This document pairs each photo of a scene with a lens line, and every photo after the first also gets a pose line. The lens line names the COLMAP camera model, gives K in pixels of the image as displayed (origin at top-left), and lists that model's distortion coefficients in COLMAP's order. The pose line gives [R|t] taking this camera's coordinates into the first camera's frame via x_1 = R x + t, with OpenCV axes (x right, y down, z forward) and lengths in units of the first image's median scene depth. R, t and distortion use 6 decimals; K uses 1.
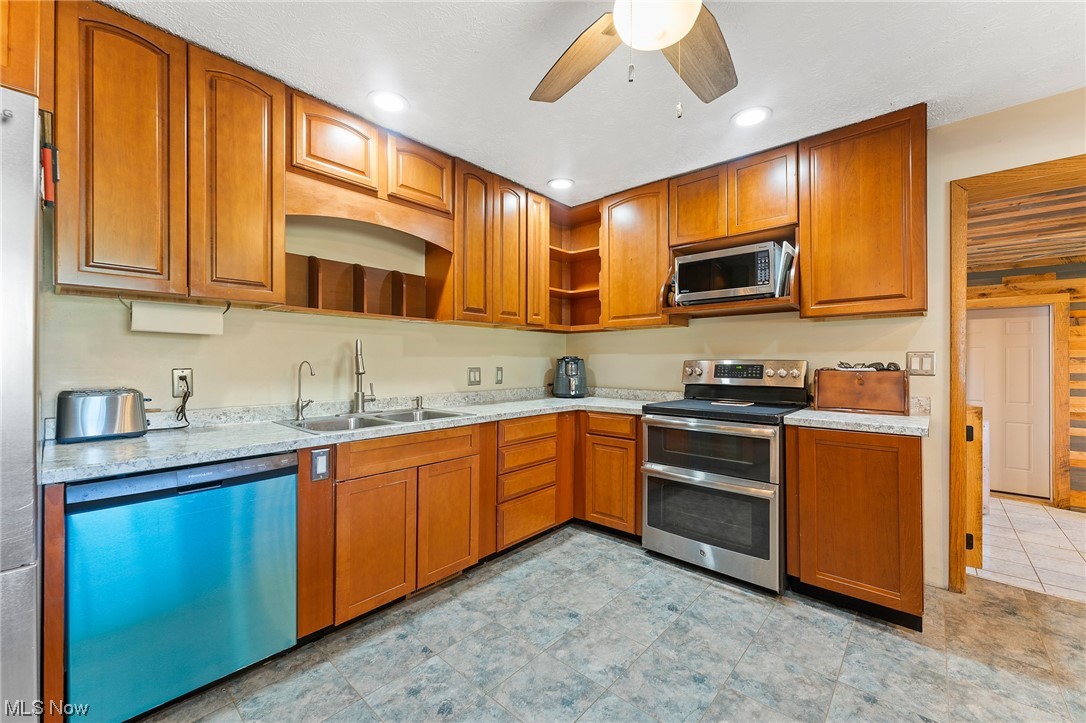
lens RADIAL K [[432.4, 0, 540.3], [0, 432.4, 357.8], [0, 0, 1]] dist [-0.002046, -0.000280]
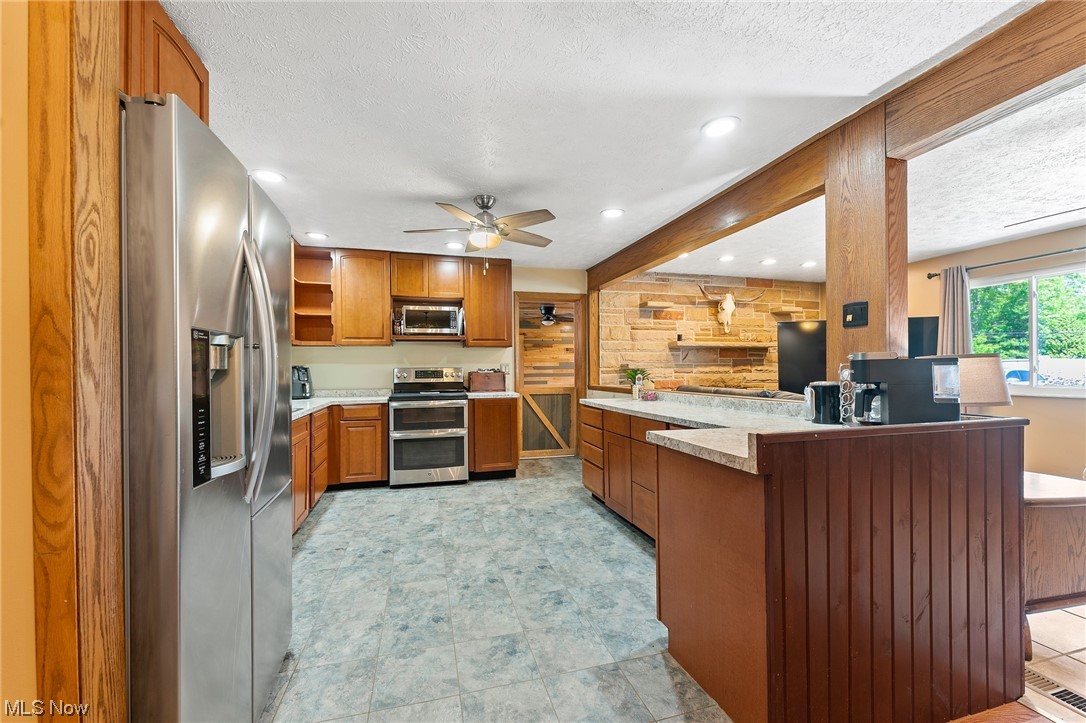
lens RADIAL K [[432.4, 0, 540.3], [0, 432.4, 357.8], [0, 0, 1]] dist [-0.002046, -0.000280]
pose [[0.543941, 0.016032, 0.838971, -0.894616], [0.000819, 0.999807, -0.019637, -0.000635], [-0.839123, 0.011369, 0.543822, -0.375721]]
